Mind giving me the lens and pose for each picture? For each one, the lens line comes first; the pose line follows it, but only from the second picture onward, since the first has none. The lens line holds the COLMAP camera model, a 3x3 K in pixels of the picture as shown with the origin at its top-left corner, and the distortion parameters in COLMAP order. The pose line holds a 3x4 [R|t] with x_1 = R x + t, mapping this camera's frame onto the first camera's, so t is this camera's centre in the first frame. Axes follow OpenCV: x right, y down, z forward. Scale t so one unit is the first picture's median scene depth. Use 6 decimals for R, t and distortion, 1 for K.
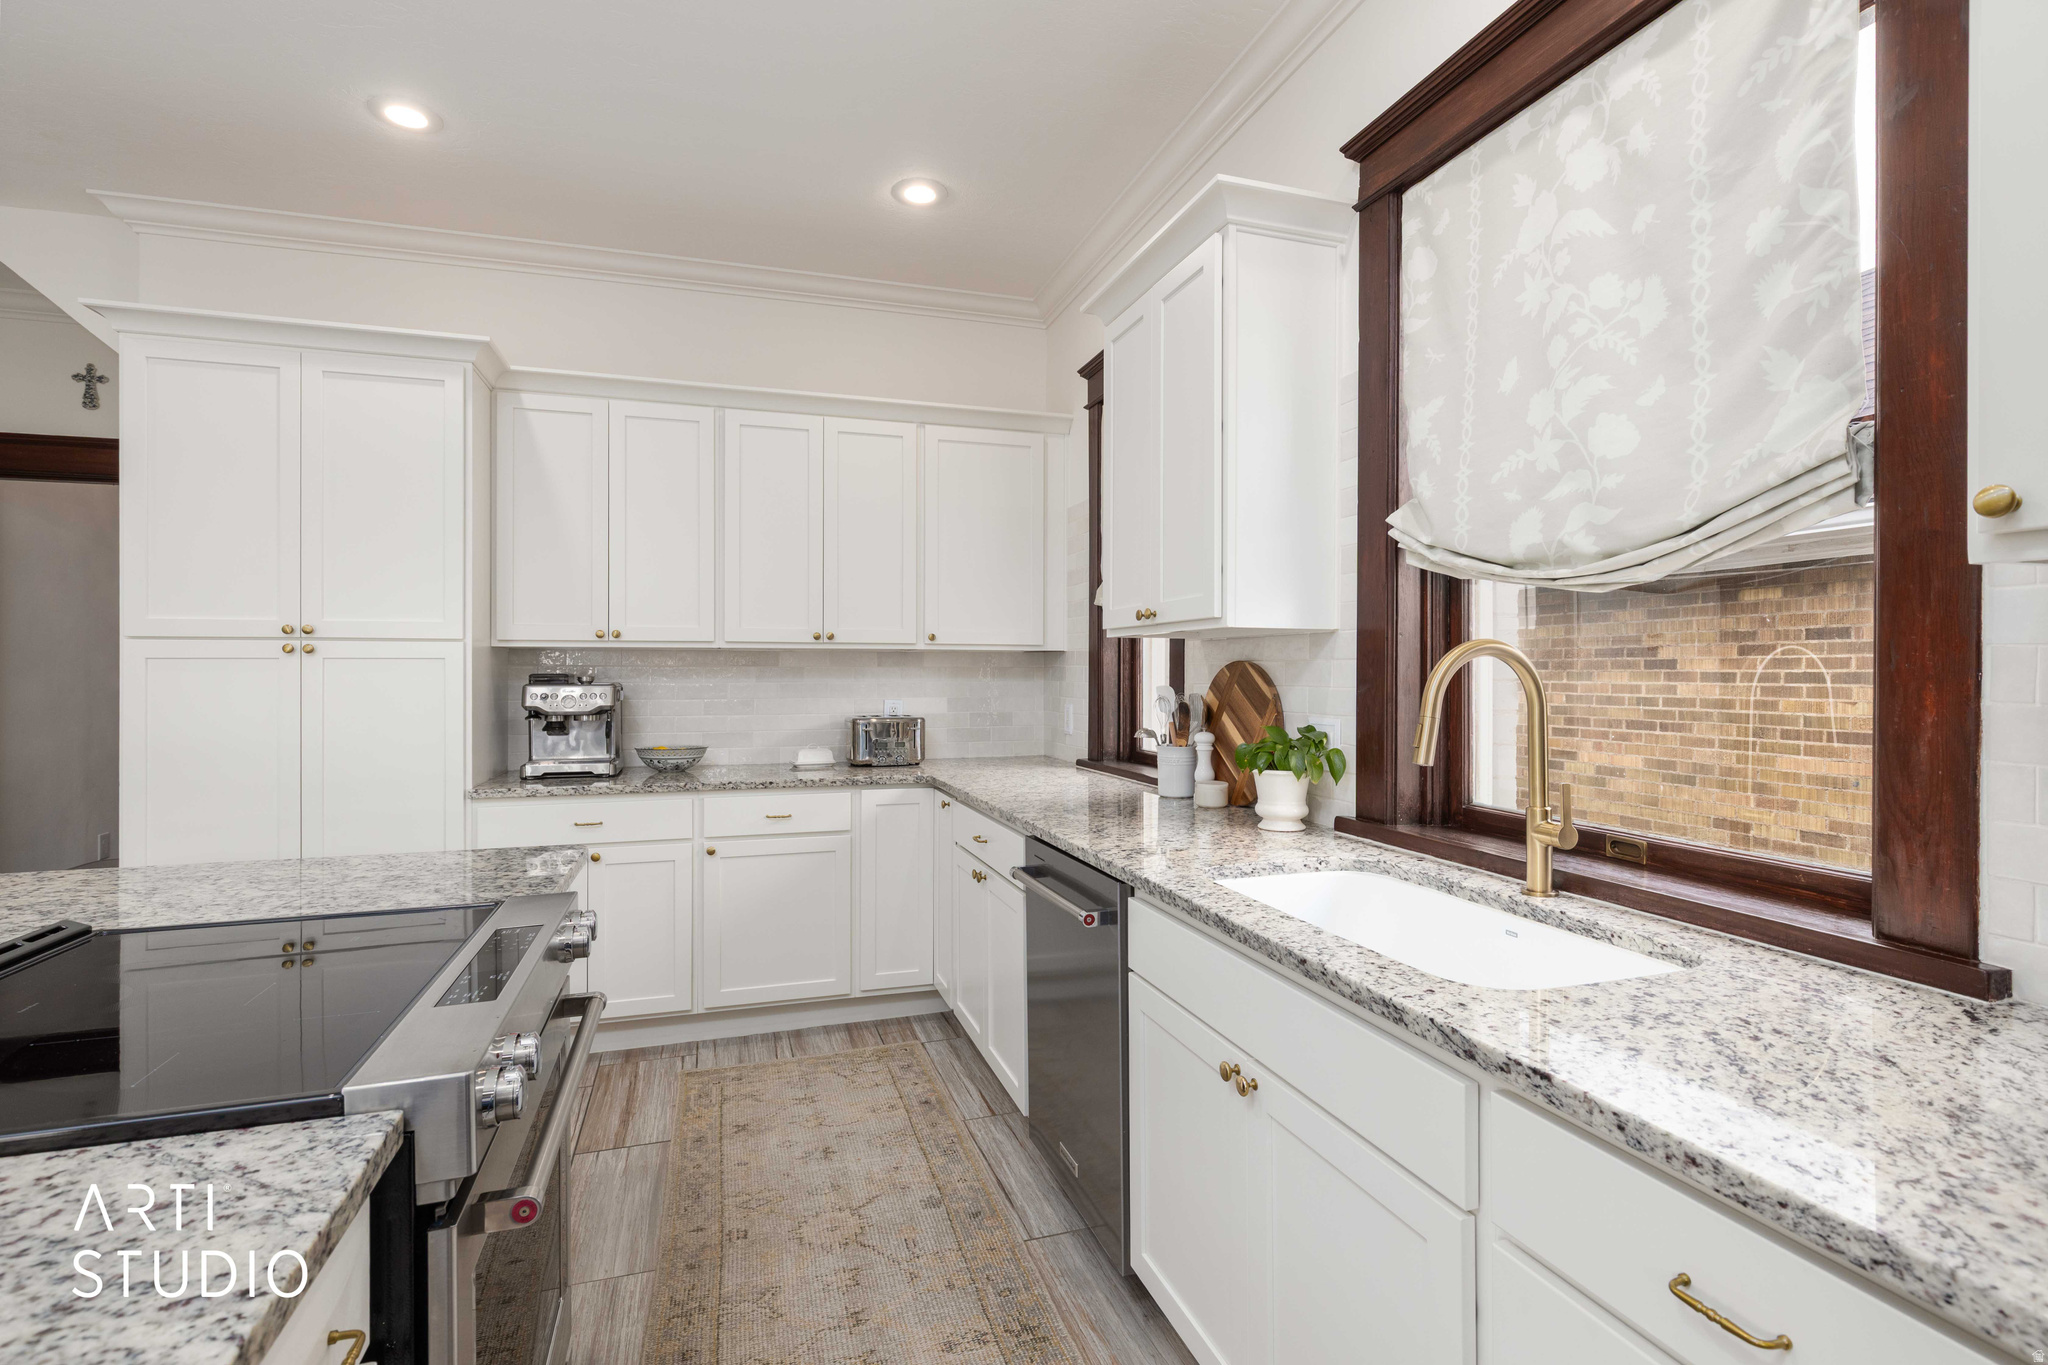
lens RADIAL K [[968.9, 0, 1024.0], [0, 968.9, 682.5], [0, 0, 1]] dist [0.000553, 0.000606]
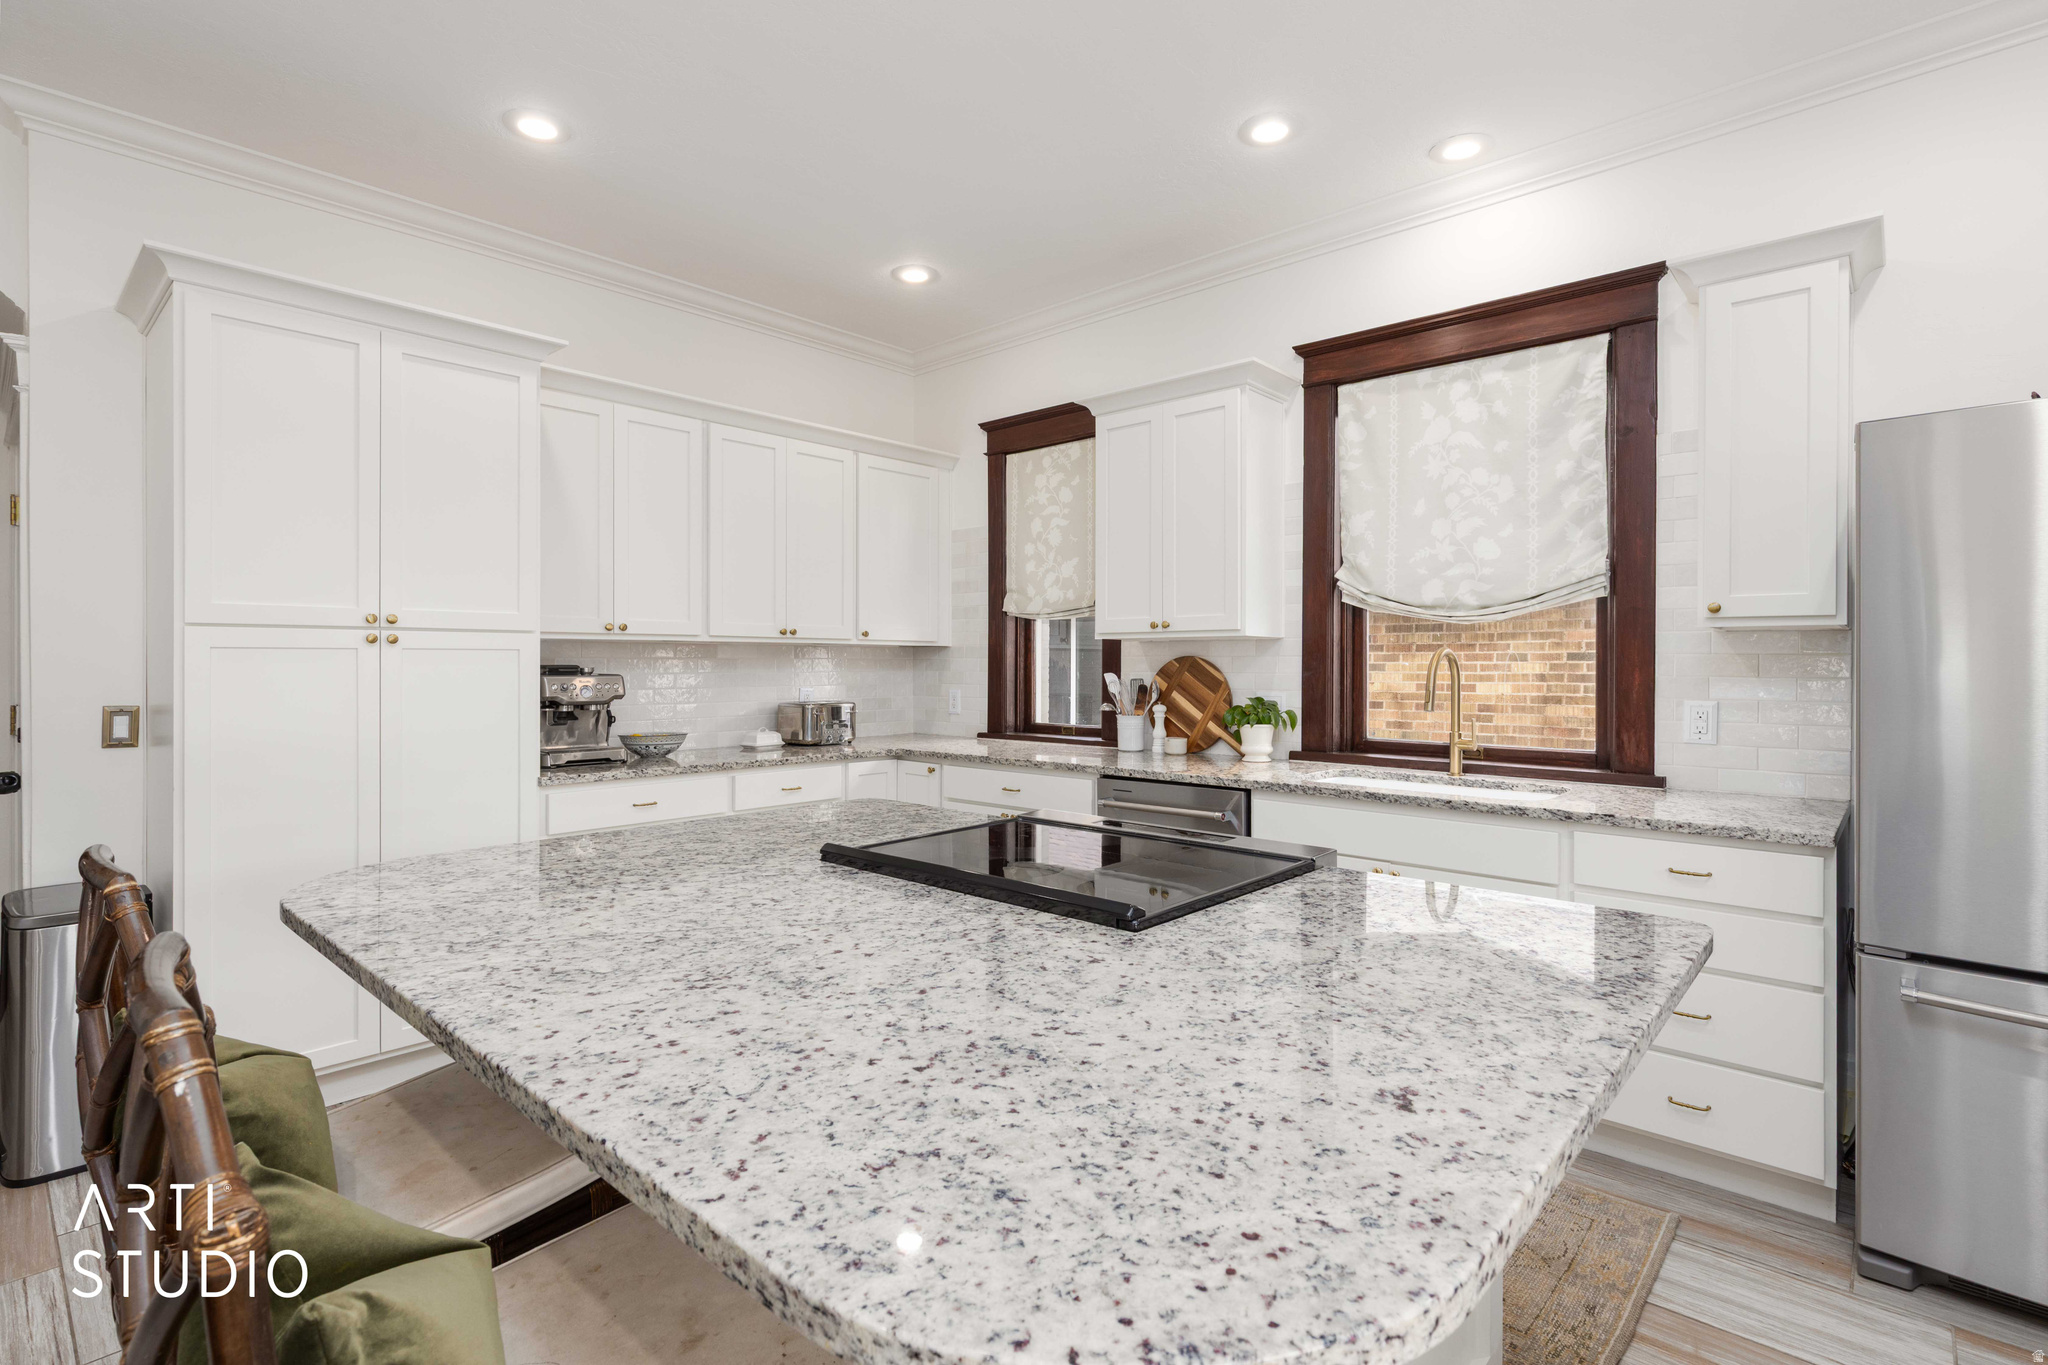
lens RADIAL K [[968.9, 0, 1024.0], [0, 968.9, 682.5], [0, 0, 1]] dist [0.000553, 0.000606]
pose [[0.866595, -0.008889, 0.498933, -0.917556], [0.004644, 0.999942, 0.009750, 0.003049], [-0.498990, -0.006133, 0.866586, -0.210529]]
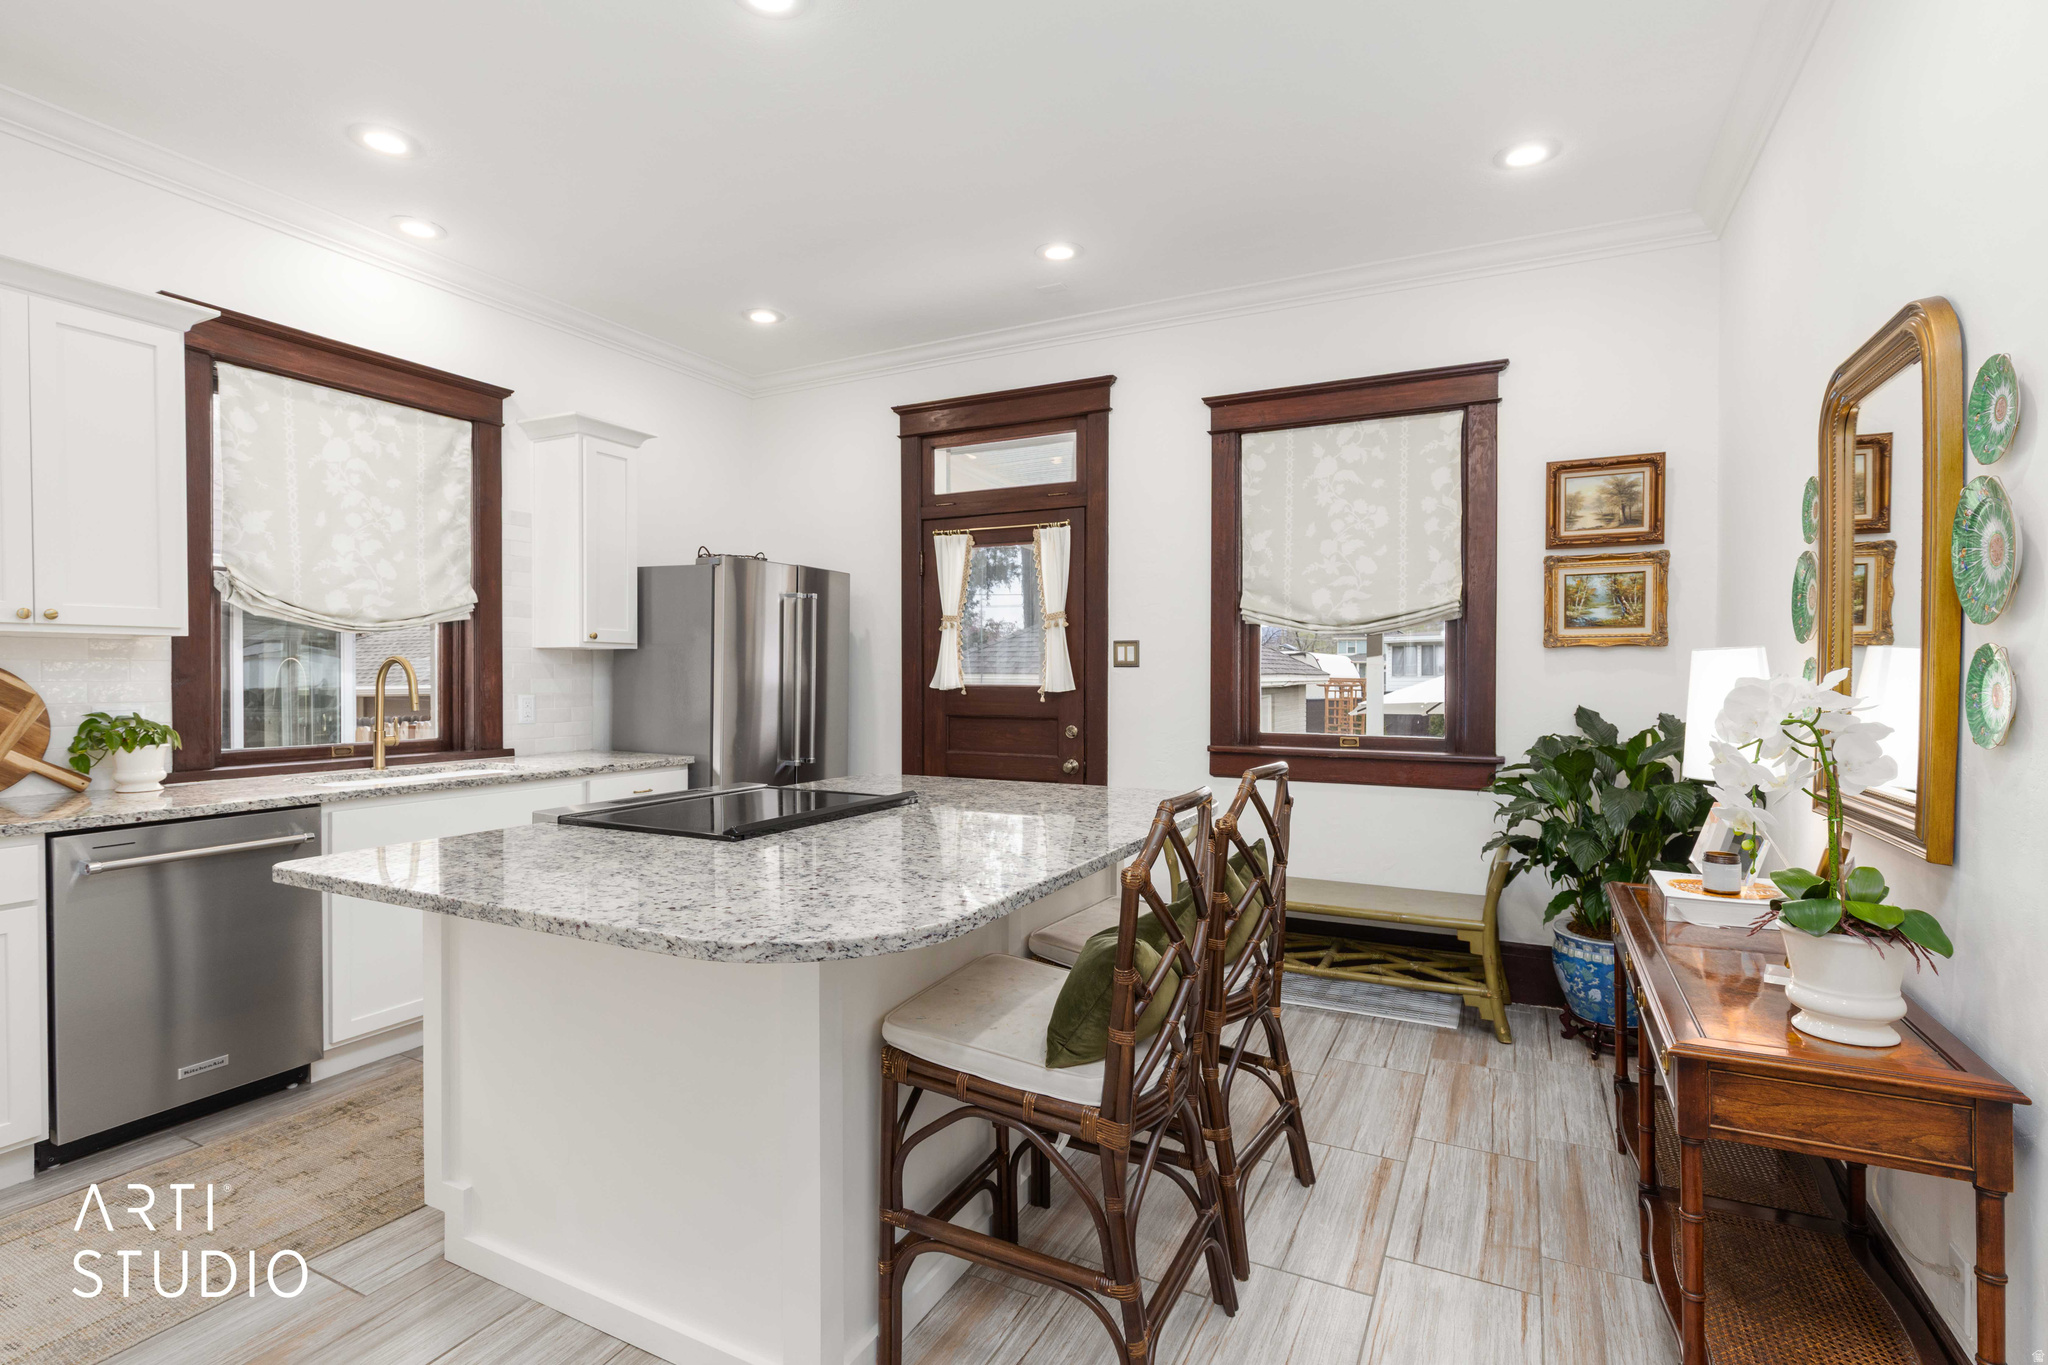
lens RADIAL K [[968.9, 0, 1024.0], [0, 968.9, 682.5], [0, 0, 1]] dist [0.000553, 0.000606]
pose [[-0.702401, -0.016015, 0.711601, -1.565168], [-0.001345, 0.999775, 0.021173, -0.023355], [-0.711780, 0.013915, -0.702264, 1.125873]]
